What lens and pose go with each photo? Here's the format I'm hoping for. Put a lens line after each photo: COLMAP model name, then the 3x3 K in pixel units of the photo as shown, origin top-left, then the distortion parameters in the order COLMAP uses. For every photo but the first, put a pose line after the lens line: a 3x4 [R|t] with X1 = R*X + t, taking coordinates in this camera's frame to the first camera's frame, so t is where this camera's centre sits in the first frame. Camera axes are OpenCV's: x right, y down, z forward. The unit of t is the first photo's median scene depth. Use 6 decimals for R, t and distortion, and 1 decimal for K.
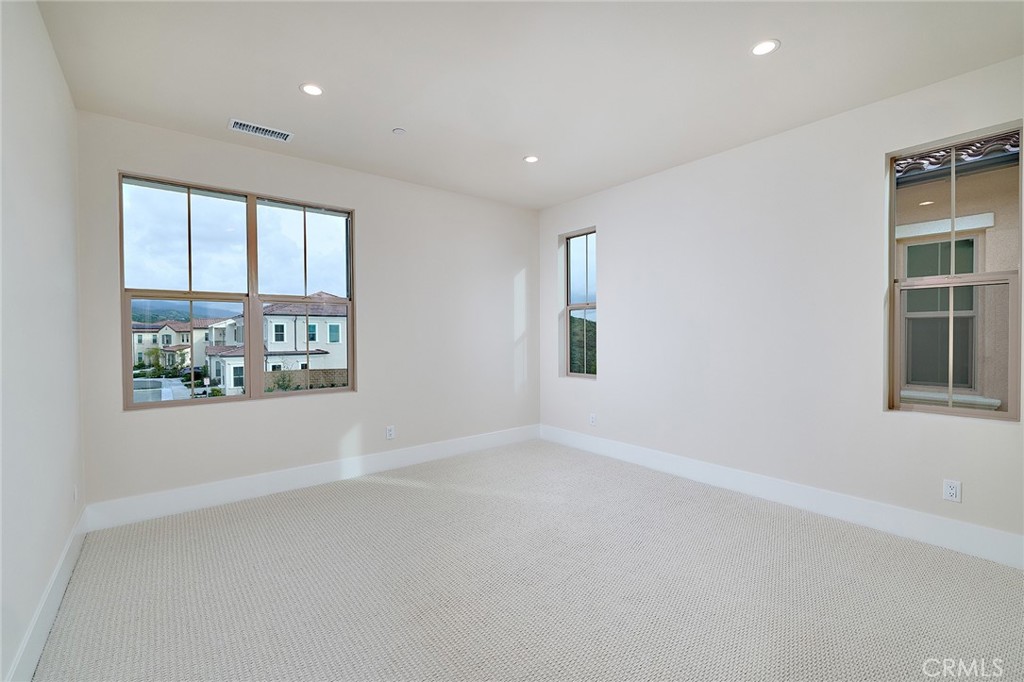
lens RADIAL K [[441.0, 0, 512.0], [0, 441.0, 341.0], [0, 0, 1]] dist [-0.000186, -0.000062]
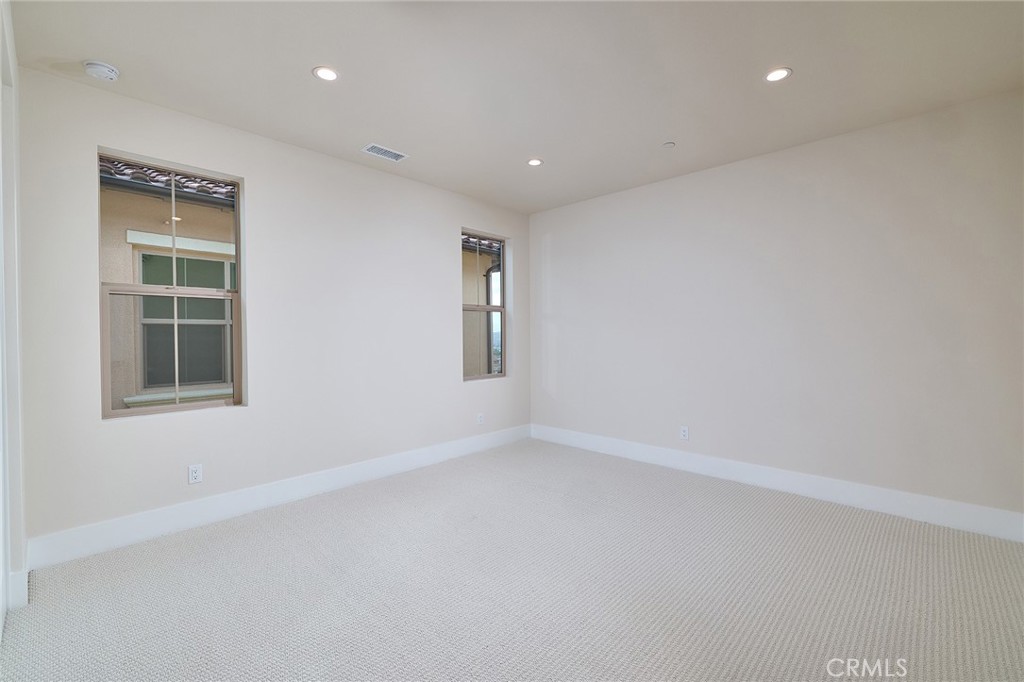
lens RADIAL K [[445.8, 0, 512.0], [0, 445.8, 341.0], [0, 0, 1]] dist [0.000568, 0.000043]
pose [[-0.148397, -0.011807, 0.988857, -0.257793], [0.026361, 0.999526, 0.015890, -0.006201], [-0.988576, 0.028426, -0.148016, 0.322672]]
